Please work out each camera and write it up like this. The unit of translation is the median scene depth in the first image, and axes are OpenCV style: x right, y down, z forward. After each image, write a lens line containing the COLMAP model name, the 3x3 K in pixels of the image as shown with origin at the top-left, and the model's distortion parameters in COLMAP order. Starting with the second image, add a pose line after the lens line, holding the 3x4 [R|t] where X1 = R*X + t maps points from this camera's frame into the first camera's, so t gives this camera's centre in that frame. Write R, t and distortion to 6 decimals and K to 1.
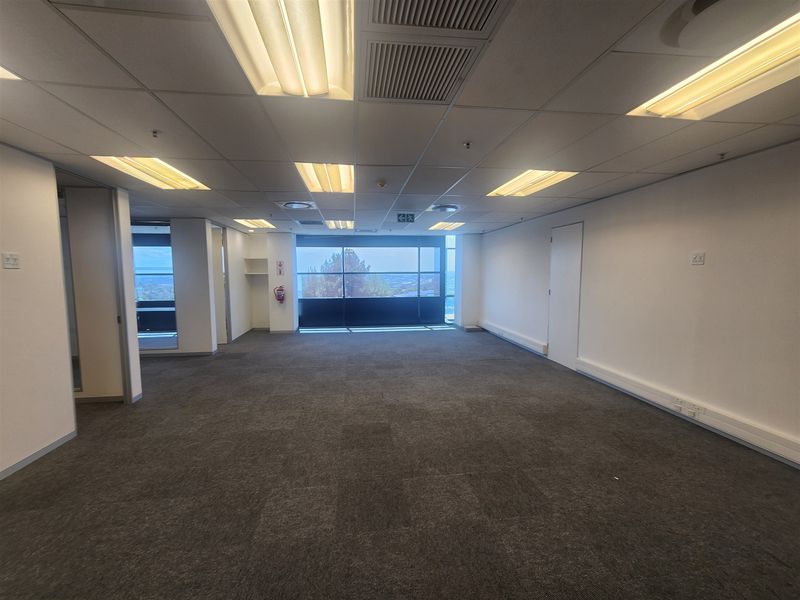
lens RADIAL K [[329.0, 0, 400.0], [0, 329.0, 300.0], [0, 0, 1]] dist [0.000536, 0.000070]
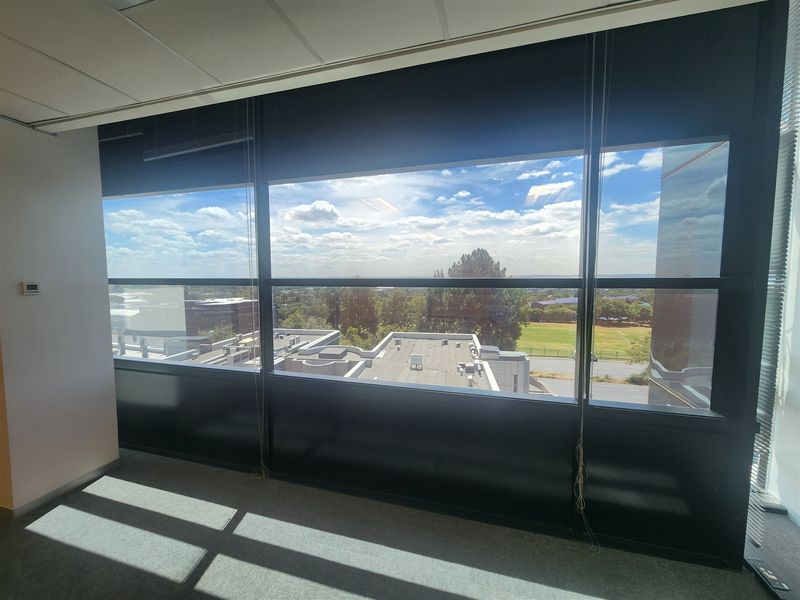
lens RADIAL K [[325.2, 0, 401.3], [0, 325.2, 303.9], [0, 0, 1]] dist [-0.001048, -0.000100]
pose [[0.912911, 0.040976, -0.406096, 0.006128], [-0.040122, 0.999138, 0.010619, -0.012022], [0.406181, 0.006599, 0.913769, 0.137391]]
